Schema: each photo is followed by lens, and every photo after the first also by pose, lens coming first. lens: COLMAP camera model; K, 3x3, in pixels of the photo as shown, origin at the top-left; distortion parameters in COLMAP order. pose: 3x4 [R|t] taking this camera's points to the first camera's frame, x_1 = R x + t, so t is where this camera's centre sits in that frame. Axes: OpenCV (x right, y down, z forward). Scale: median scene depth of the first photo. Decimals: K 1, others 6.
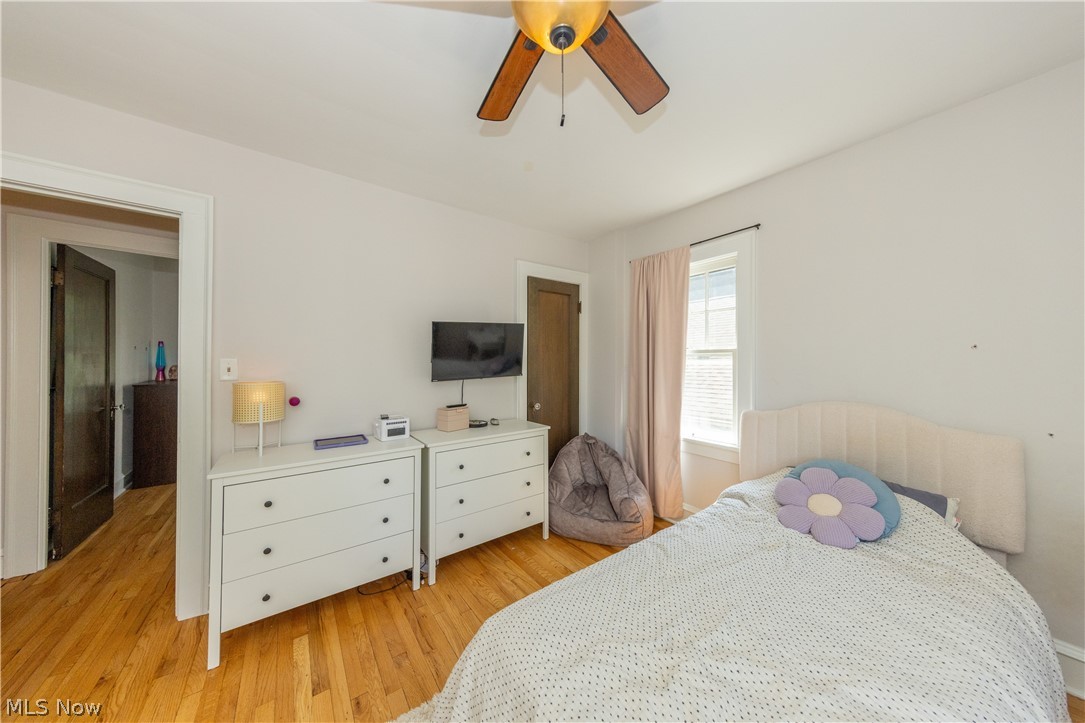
lens RADIAL K [[344.9, 0, 555.3], [0, 344.9, 358.9], [0, 0, 1]] dist [0.007885, -0.000009]
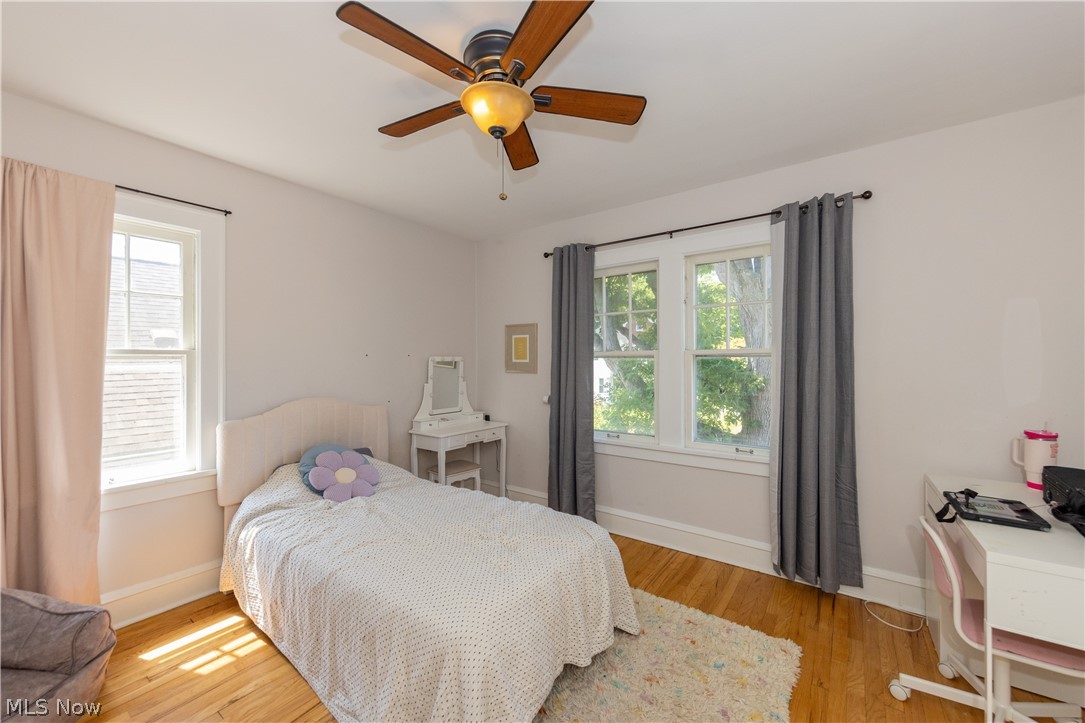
lens RADIAL K [[414.1, 0, 541.7], [0, 414.1, 367.4], [0, 0, 1]] dist [0.000463, -0.000025]
pose [[-0.288394, -0.012937, 0.957425, -0.474865], [-0.003994, 0.999916, 0.012308, -0.004164], [-0.957504, -0.000274, -0.288421, 0.383891]]
